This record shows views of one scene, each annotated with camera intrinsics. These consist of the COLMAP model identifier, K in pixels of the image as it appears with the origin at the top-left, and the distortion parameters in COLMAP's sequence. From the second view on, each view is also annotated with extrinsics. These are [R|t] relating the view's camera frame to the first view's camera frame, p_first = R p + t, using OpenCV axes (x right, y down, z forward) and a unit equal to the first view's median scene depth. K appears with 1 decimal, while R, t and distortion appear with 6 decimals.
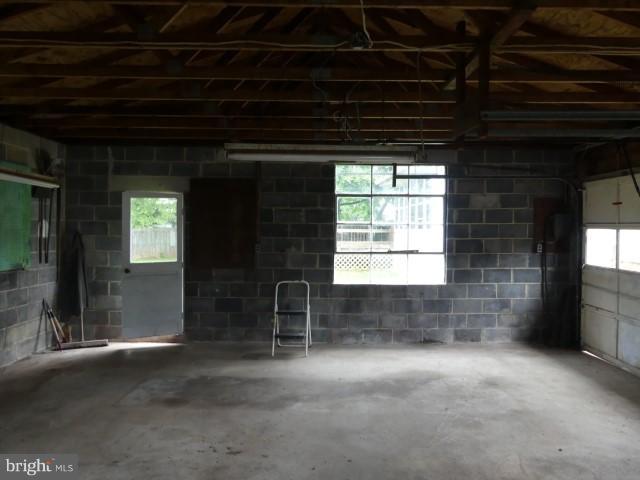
lens RADIAL K [[479.1, 0, 318.9], [0, 479.1, 239.1], [0, 0, 1]] dist [-0.023363, 0.011534]
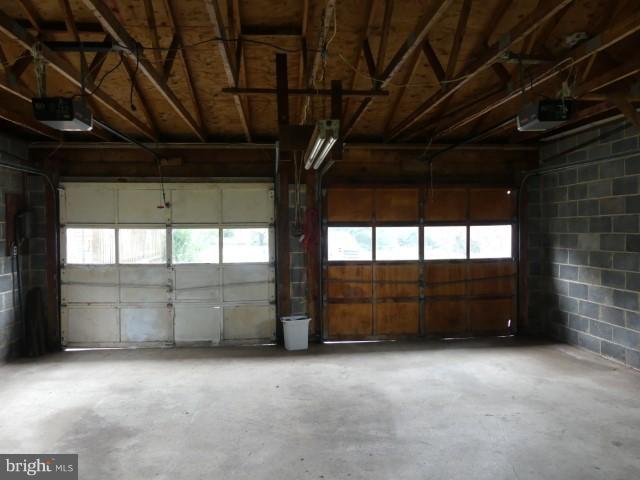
lens RADIAL K [[479.1, 0, 318.0], [0, 479.1, 239.8], [0, 0, 1]] dist [-0.023363, 0.011534]
pose [[-0.106154, -0.019712, 0.994154, -0.603322], [0.025389, 0.999424, 0.022527, -0.008008], [-0.994026, 0.027632, -0.105592, 0.701195]]
